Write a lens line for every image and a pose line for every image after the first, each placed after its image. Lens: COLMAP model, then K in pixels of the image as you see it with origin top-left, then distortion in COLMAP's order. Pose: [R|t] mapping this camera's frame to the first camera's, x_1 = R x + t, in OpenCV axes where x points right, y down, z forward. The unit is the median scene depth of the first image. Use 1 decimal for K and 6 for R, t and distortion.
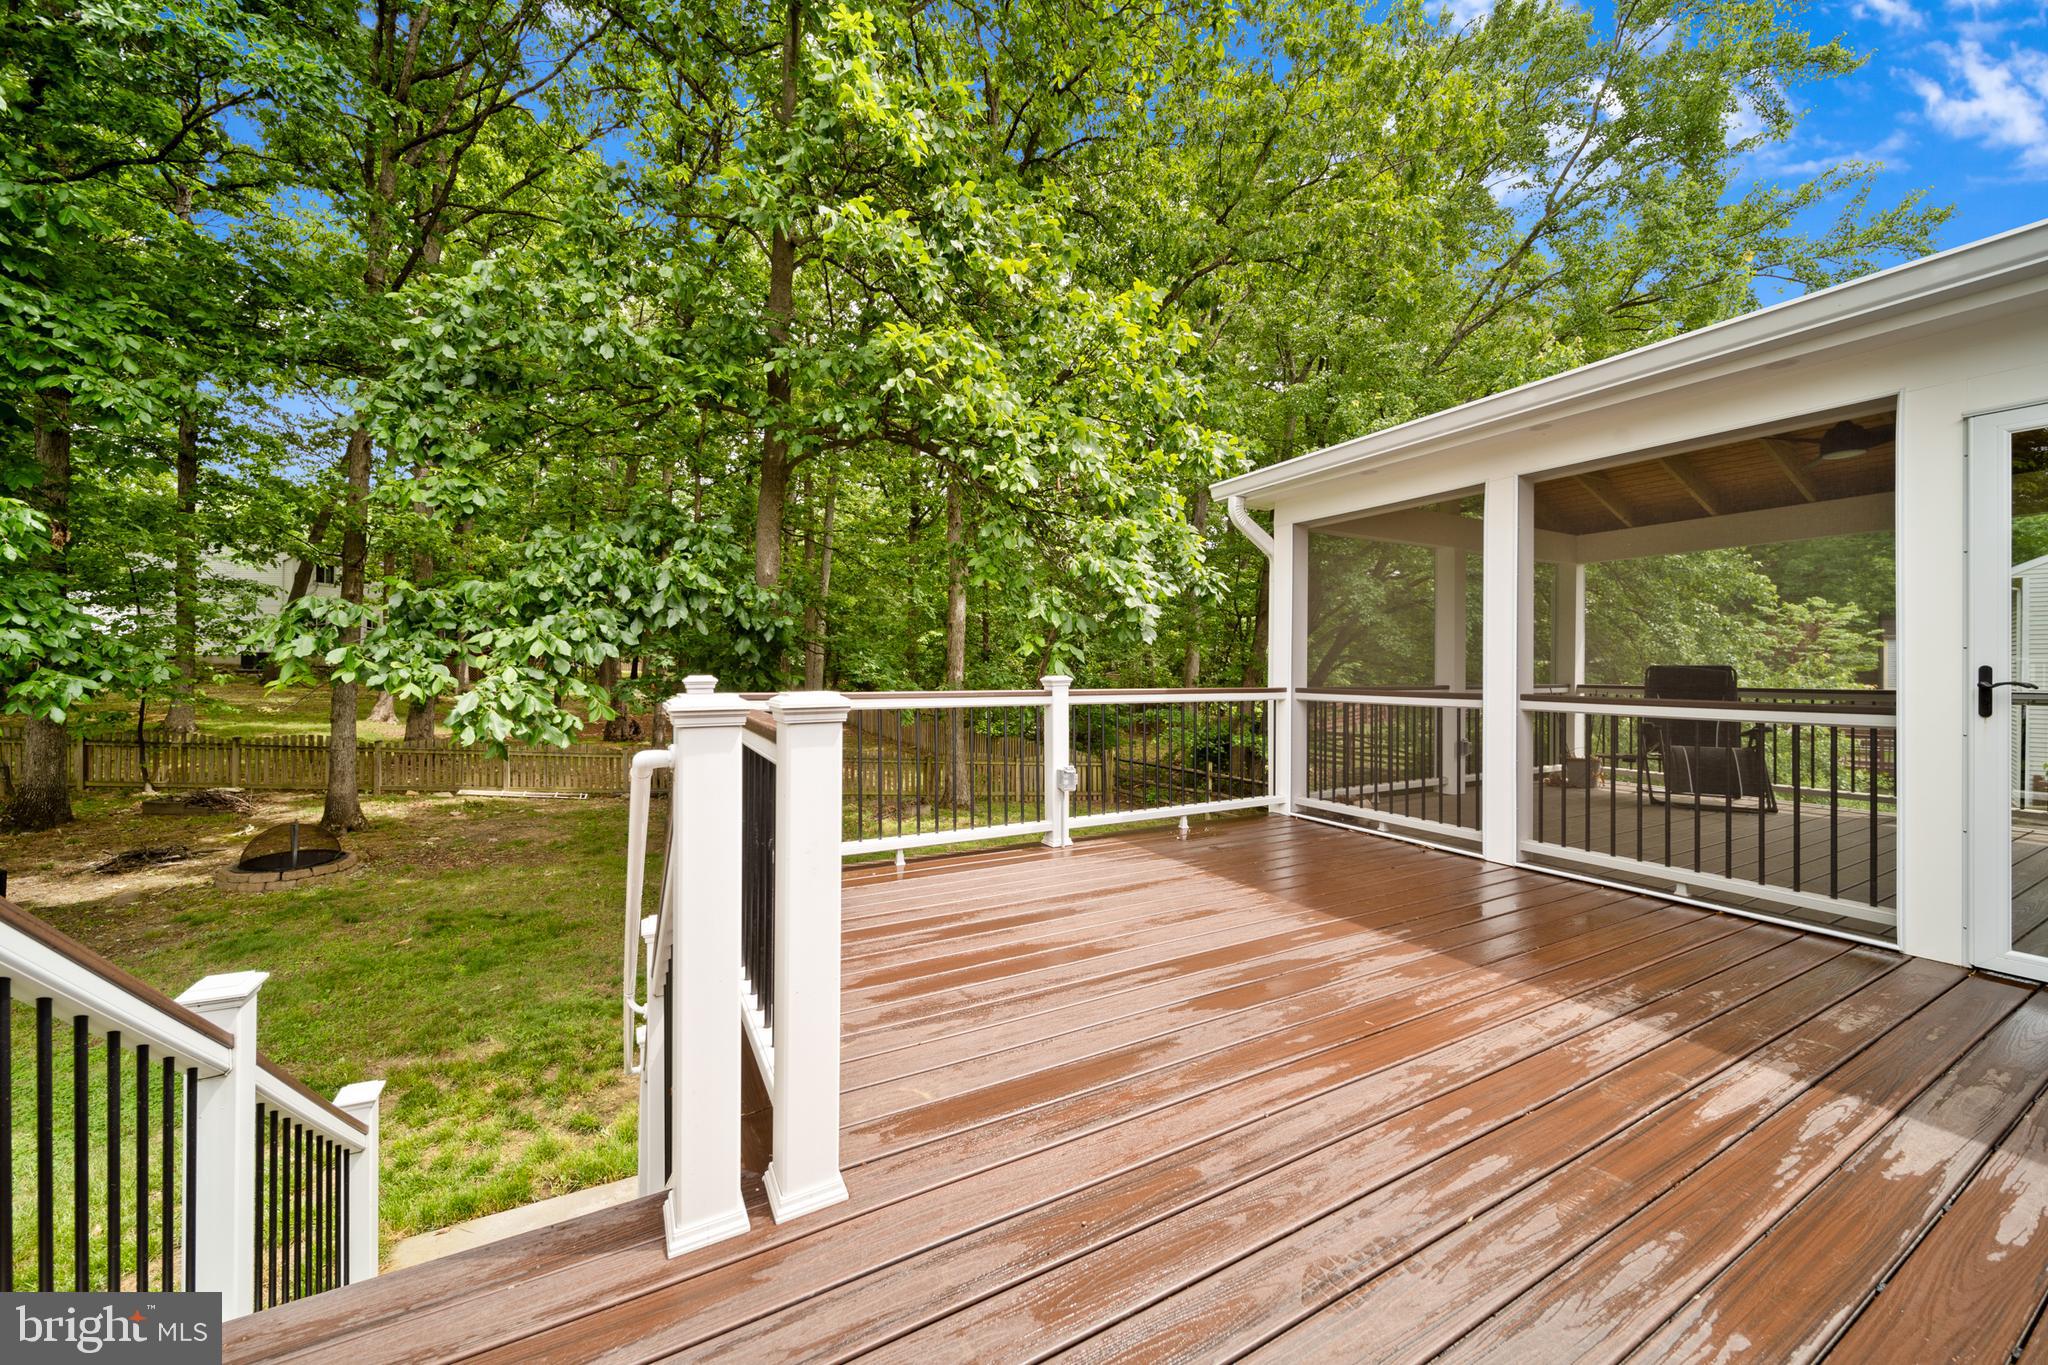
lens RADIAL K [[740.4, 0, 1020.3], [0, 740.4, 672.4], [0, 0, 1]] dist [0.000081, 0.000018]
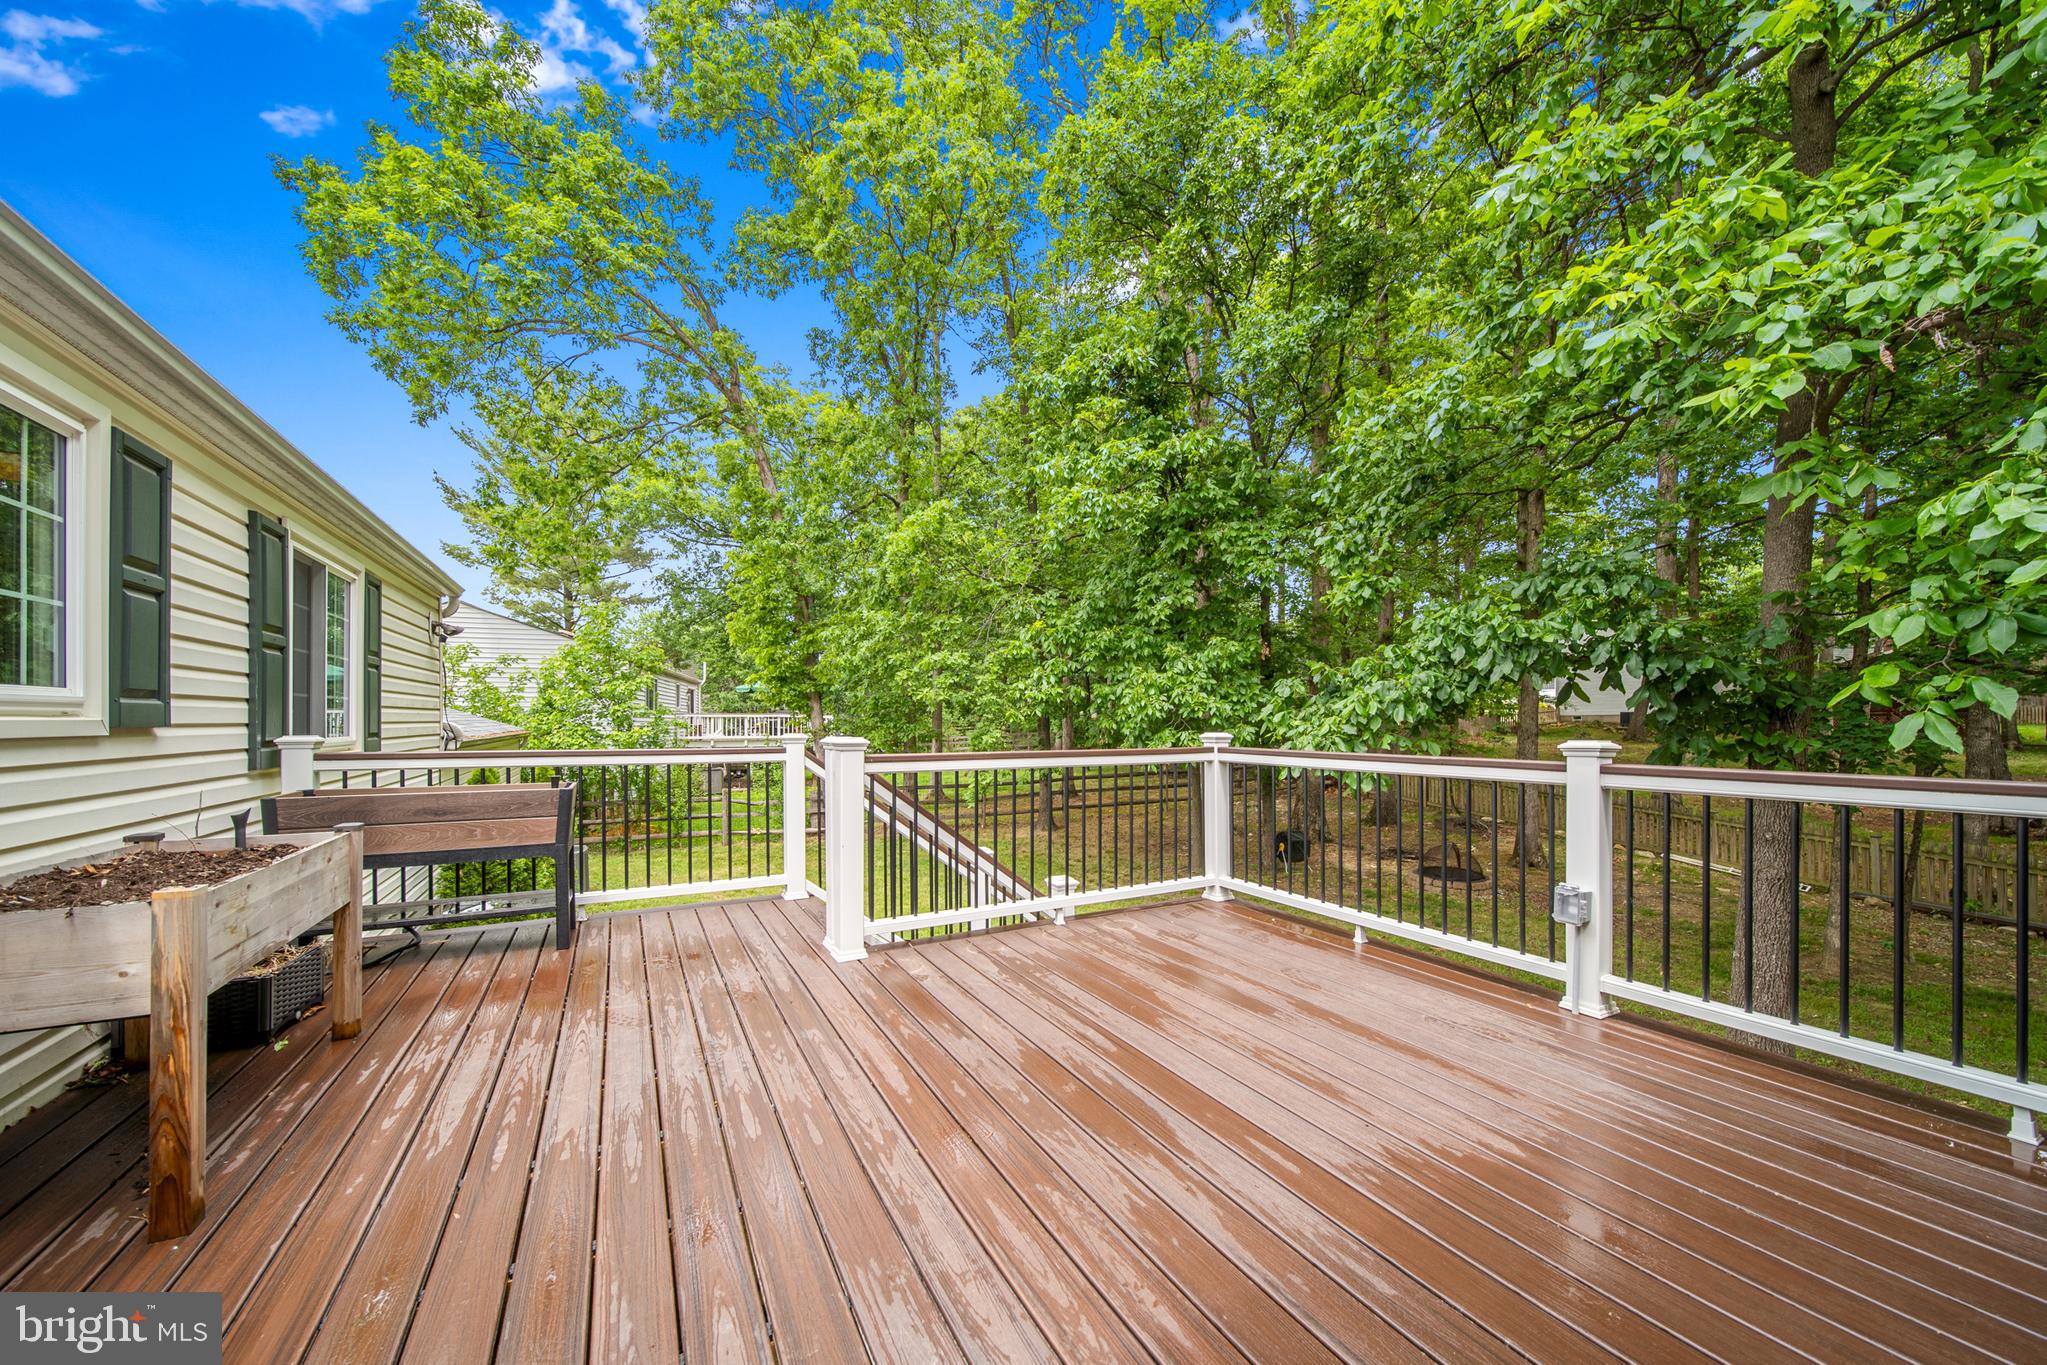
lens RADIAL K [[742.4, 0, 1024.0], [0, 742.4, 728.2], [0, 0, 1]] dist [-0.000172, 0.000162]
pose [[0.000819, 0.004135, -0.999991, 1.213272], [-0.006490, 0.999970, 0.004130, -0.009982], [0.999979, 0.006487, 0.000846, 0.935950]]
